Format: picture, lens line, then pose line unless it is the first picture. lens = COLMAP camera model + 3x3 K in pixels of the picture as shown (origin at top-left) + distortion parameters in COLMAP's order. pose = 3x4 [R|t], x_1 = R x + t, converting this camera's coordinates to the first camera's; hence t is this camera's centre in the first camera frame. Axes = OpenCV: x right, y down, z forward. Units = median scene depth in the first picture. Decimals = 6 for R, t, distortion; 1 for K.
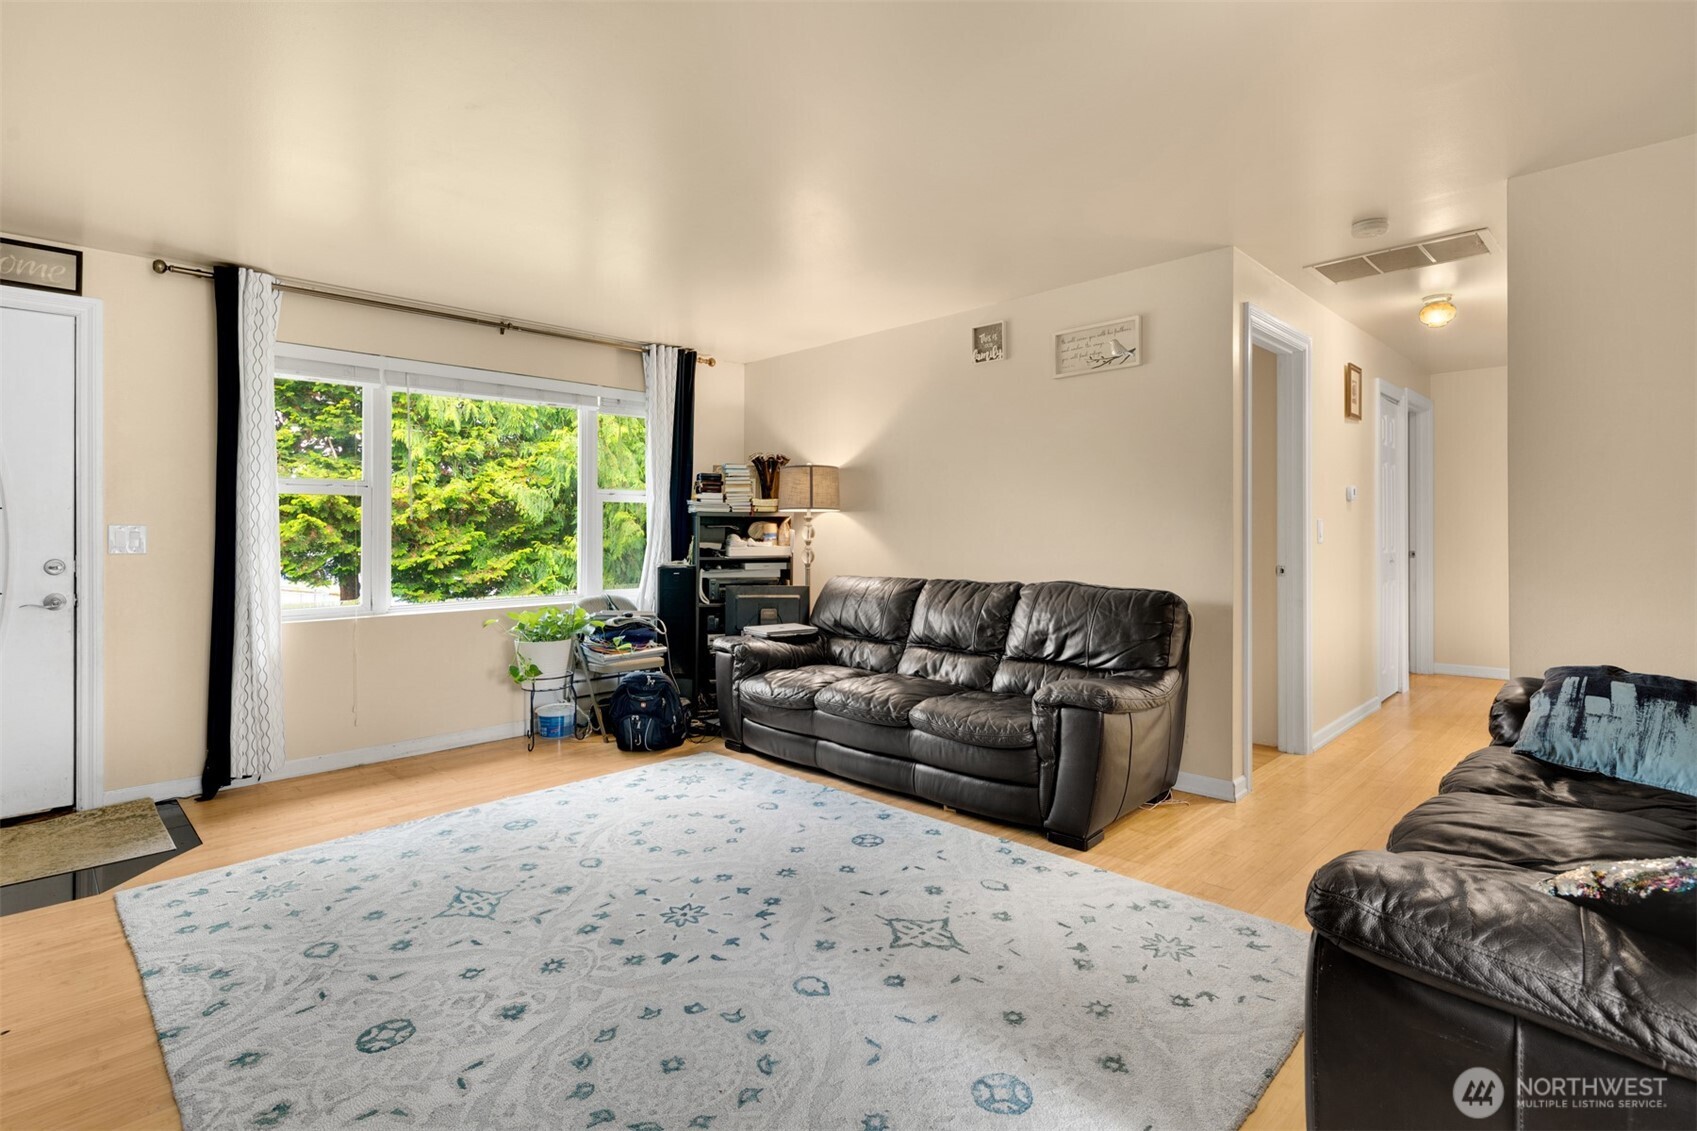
lens RADIAL K [[805.2, 0, 849.3], [0, 805.2, 536.9], [0, 0, 1]] dist [0.000532, -0.001284]
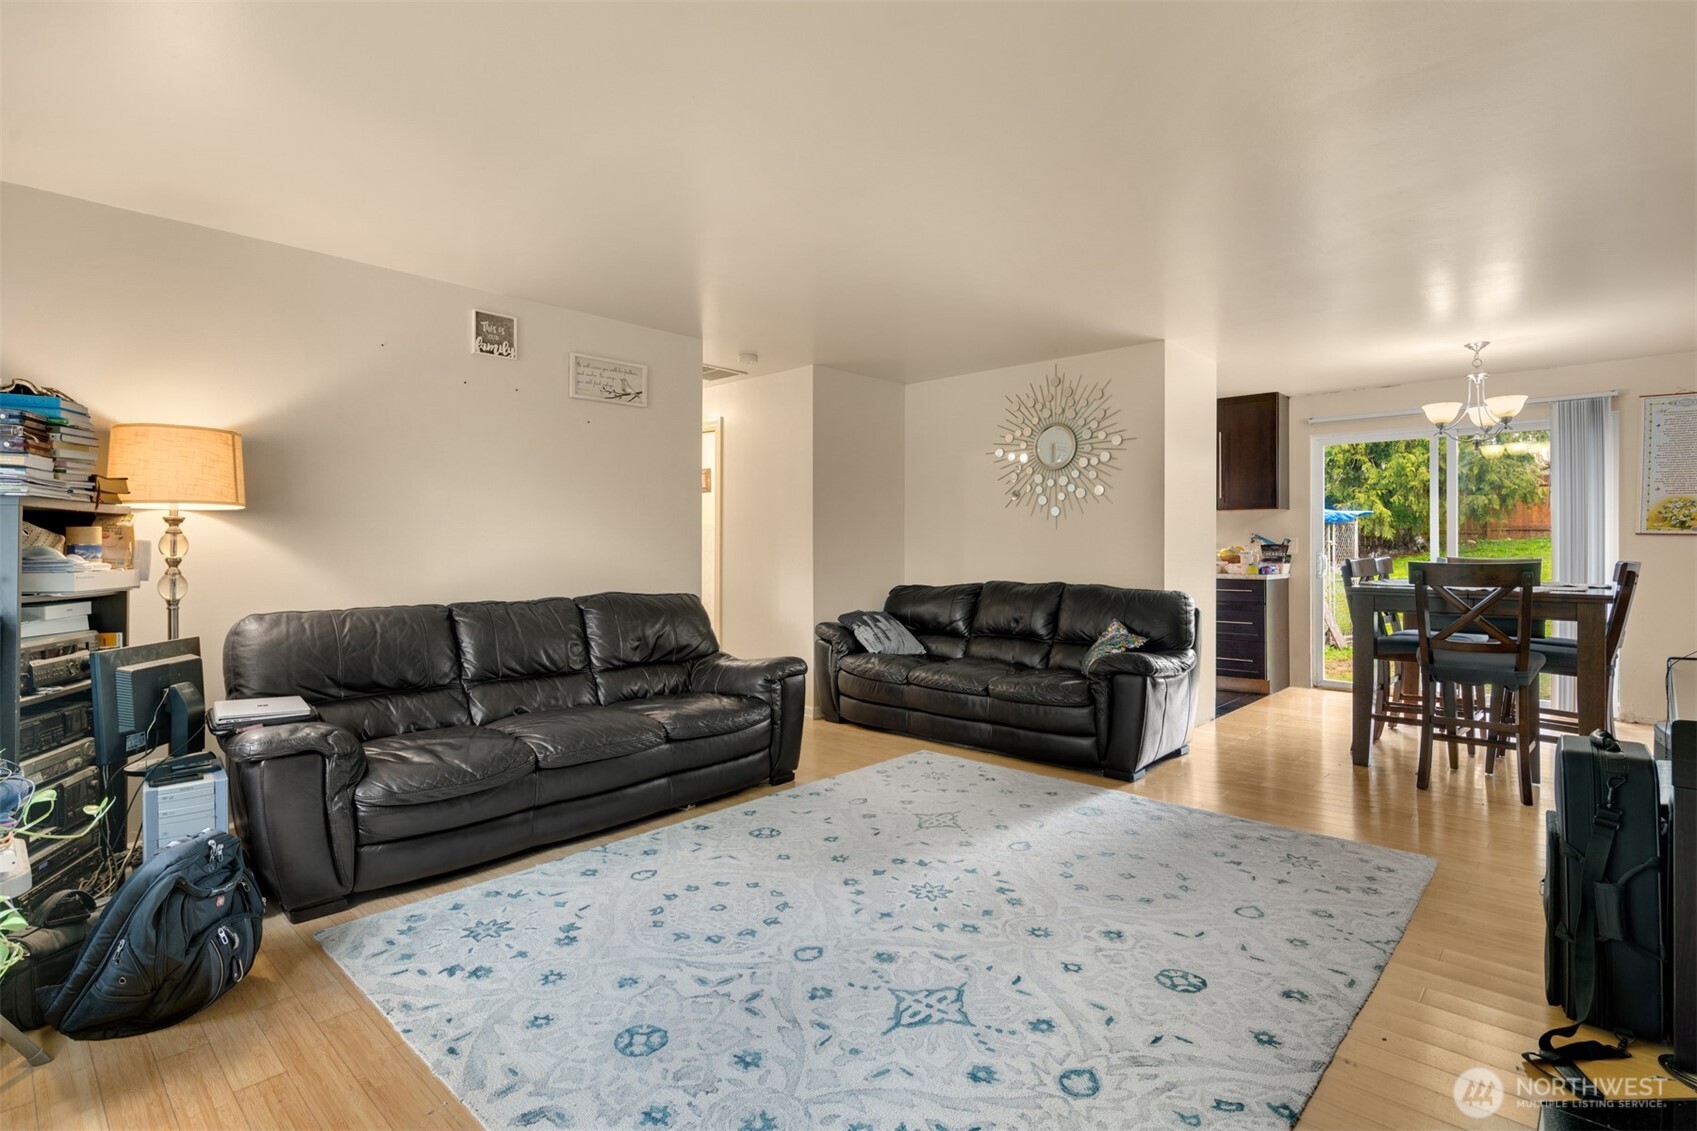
lens RADIAL K [[823.5, 0, 822.1], [0, 823.5, 526.6], [0, 0, 1]] dist [0.008044, -0.001067]
pose [[-0.000193, 0.030186, 0.999544, -0.870943], [0.004522, 0.999534, -0.030185, 0.003078], [-0.999990, 0.004514, -0.000330, 0.741592]]
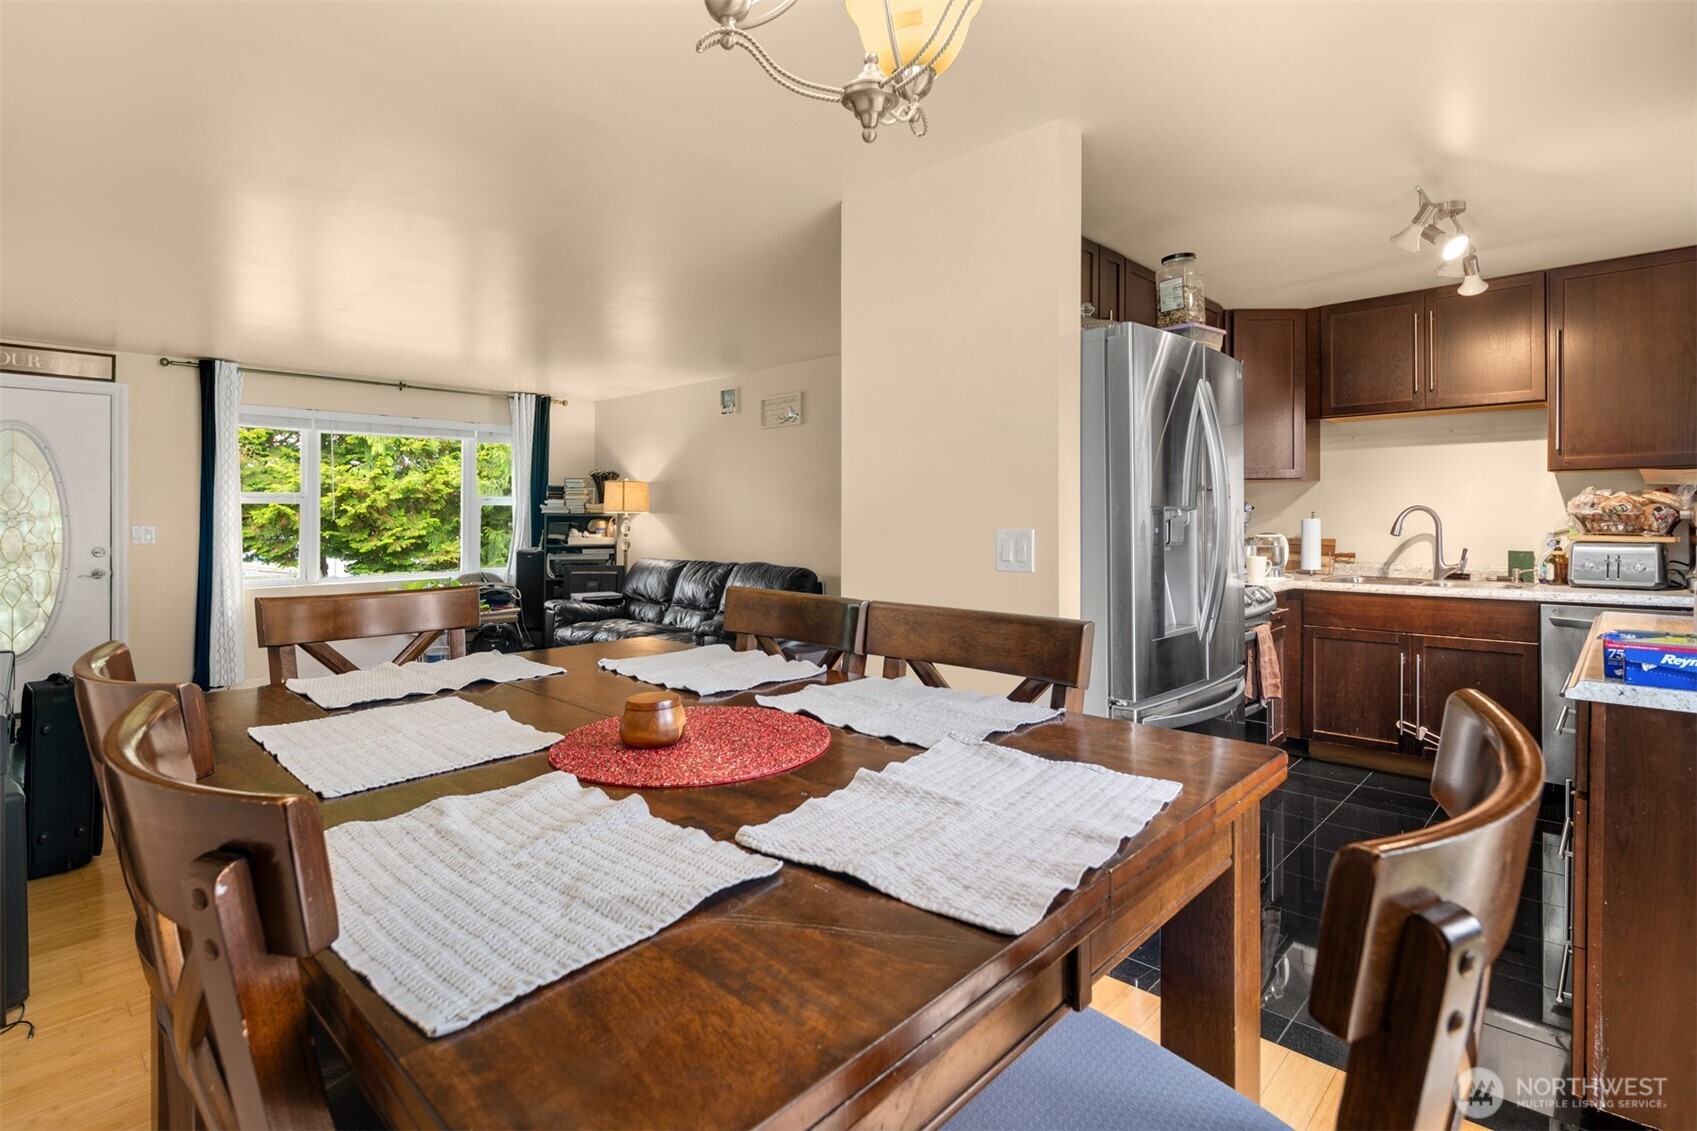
lens RADIAL K [[804.2, 0, 848.6], [0, 804.2, 521.5], [0, 0, 1]] dist [0.001837, -0.000319]
pose [[0.999873, 0.003208, 0.015600, 0.433452], [-0.003243, 0.999992, 0.002279, -0.028369], [-0.015593, -0.002329, 0.999876, -0.564177]]
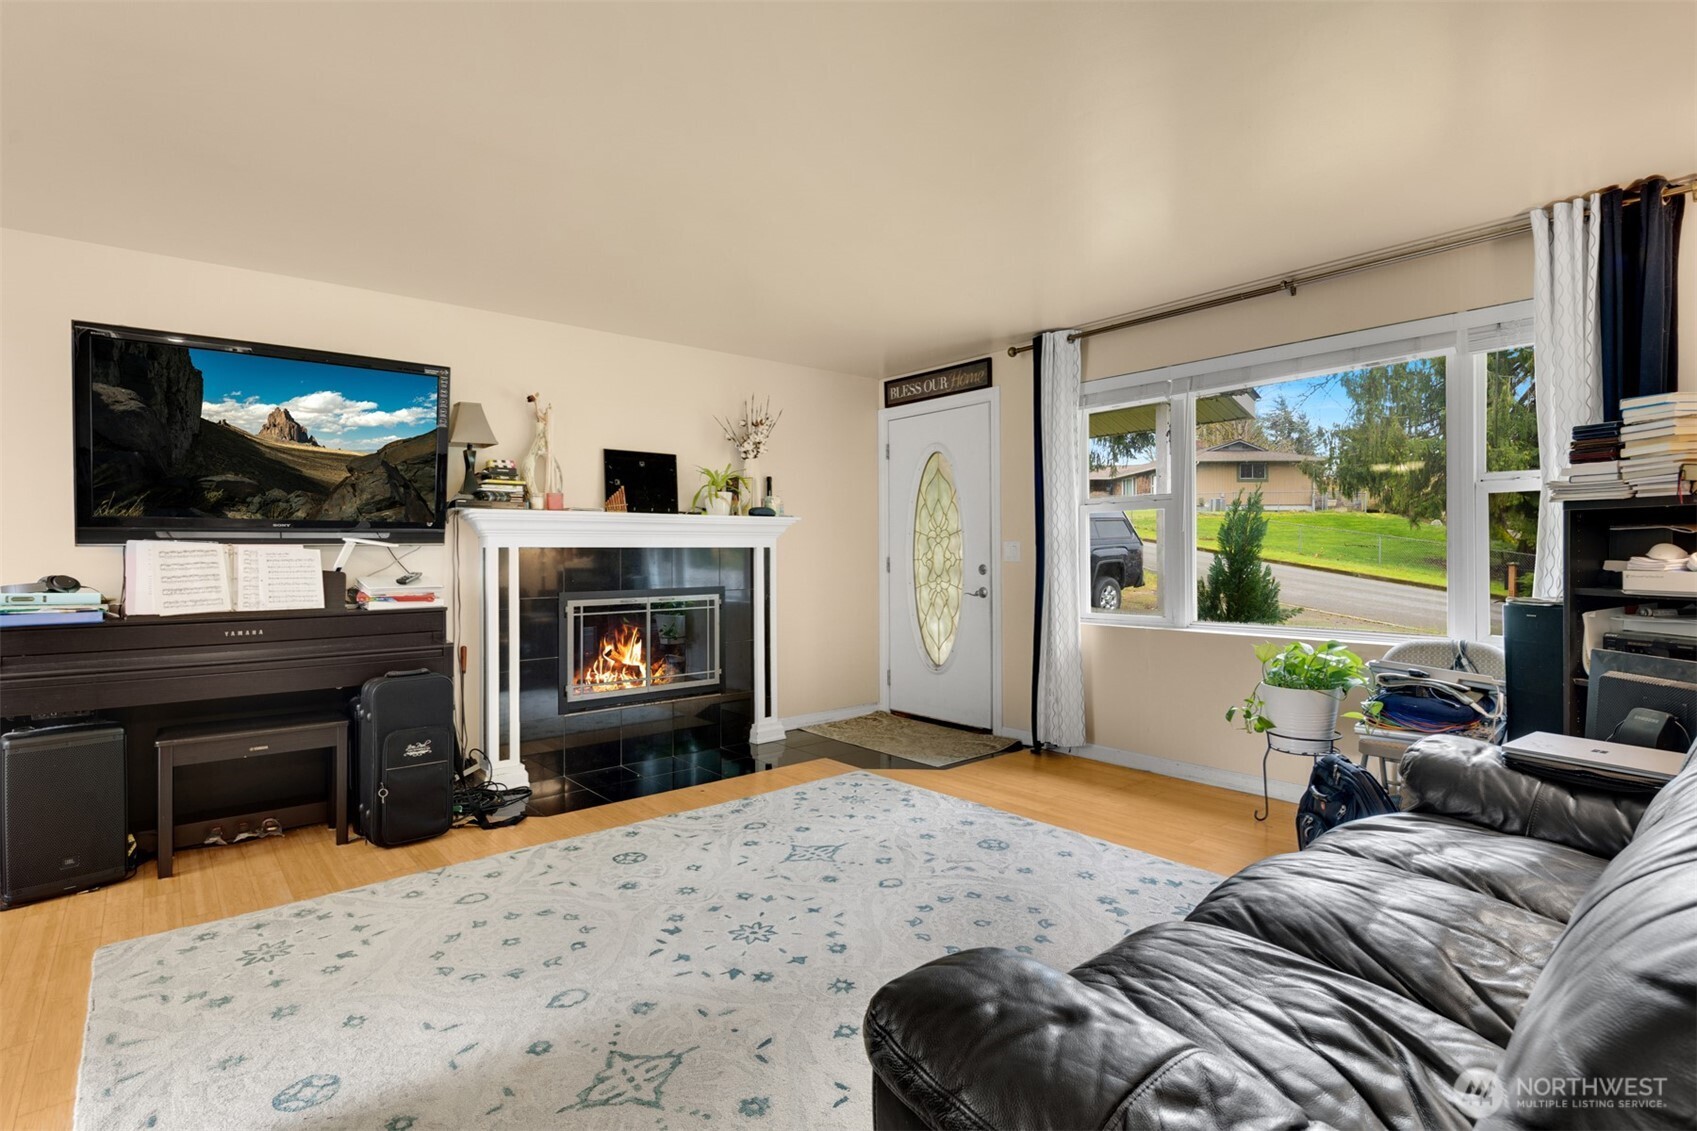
lens RADIAL K [[829.2, 0, 849.7], [0, 829.2, 539.3], [0, 0, 1]] dist [0.004254, -0.005344]
pose [[-0.087056, -0.009508, -0.996158, 0.524401], [0.004571, 0.999940, -0.009943, -0.003771], [0.996193, -0.005419, -0.087007, 0.783544]]
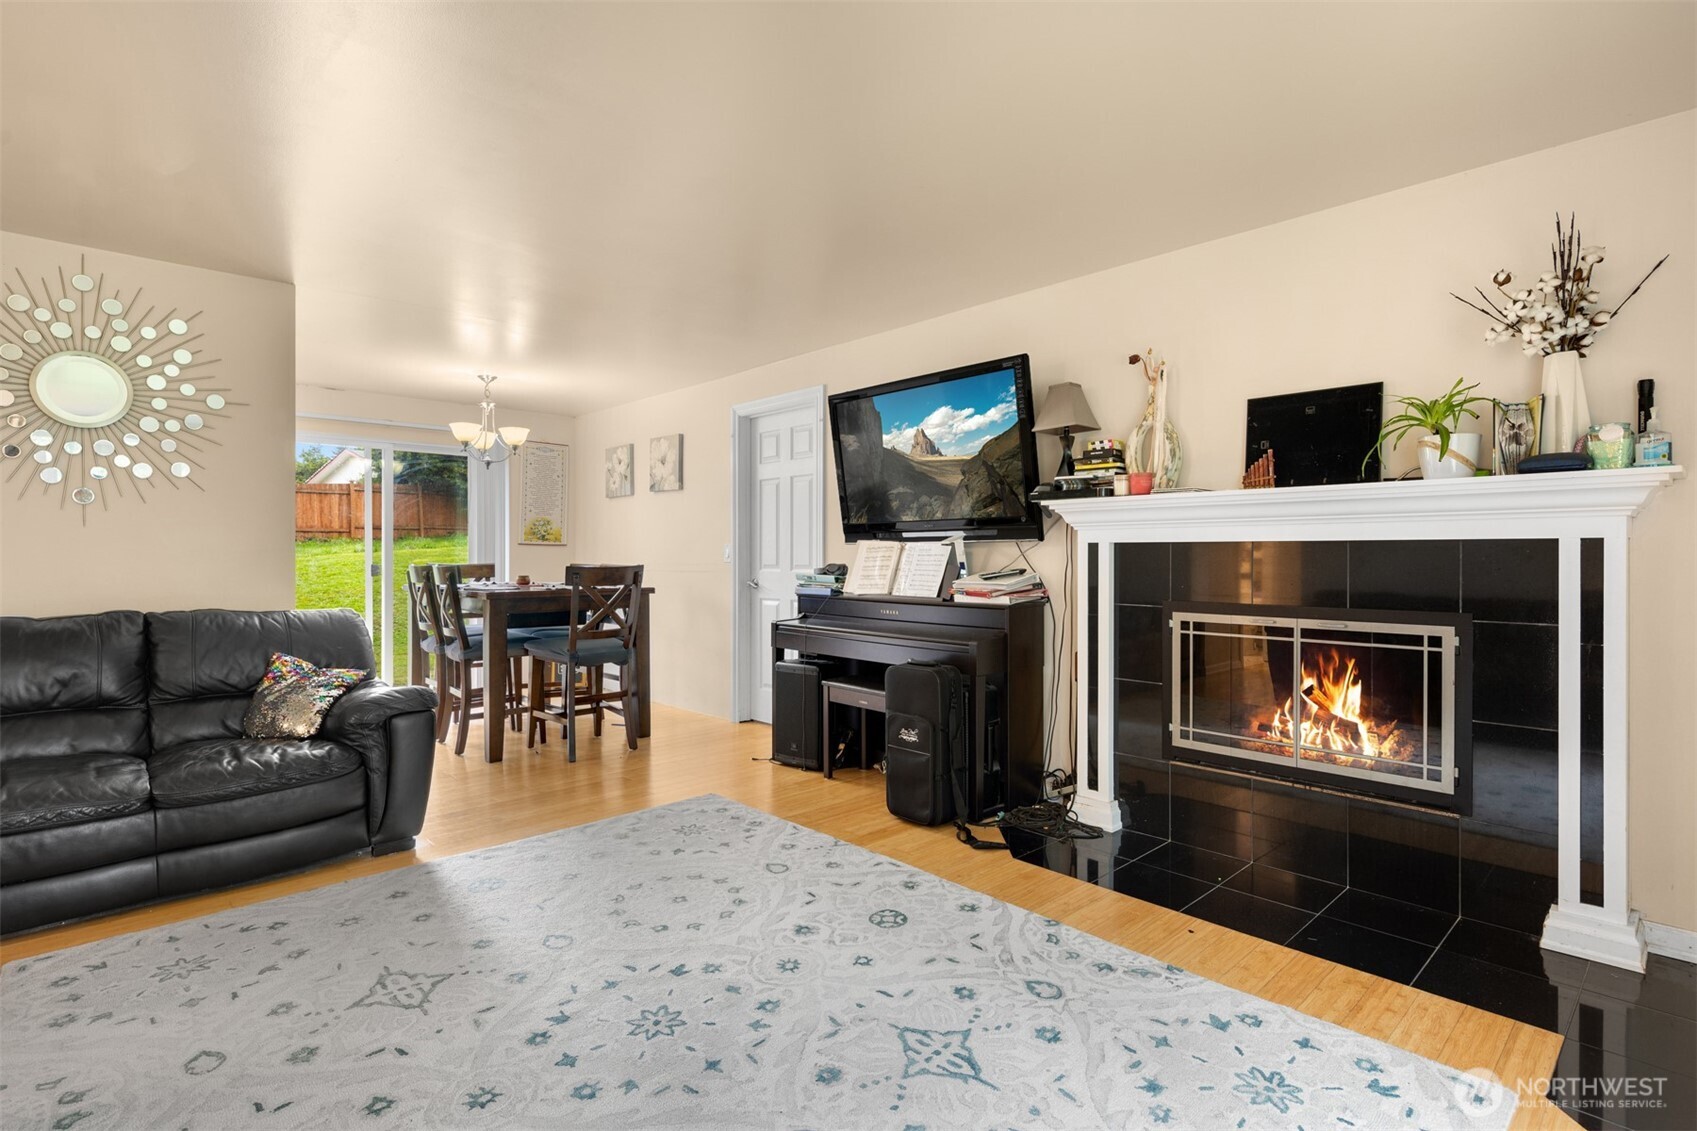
lens RADIAL K [[829.2, 0, 849.7], [0, 829.2, 539.3], [0, 0, 1]] dist [0.004254, -0.005344]
pose [[-0.999002, 0.009669, 0.043612, -0.284009], [0.009149, 0.999885, -0.012114, -0.001050], [-0.043724, -0.011703, -0.998975, 1.181995]]
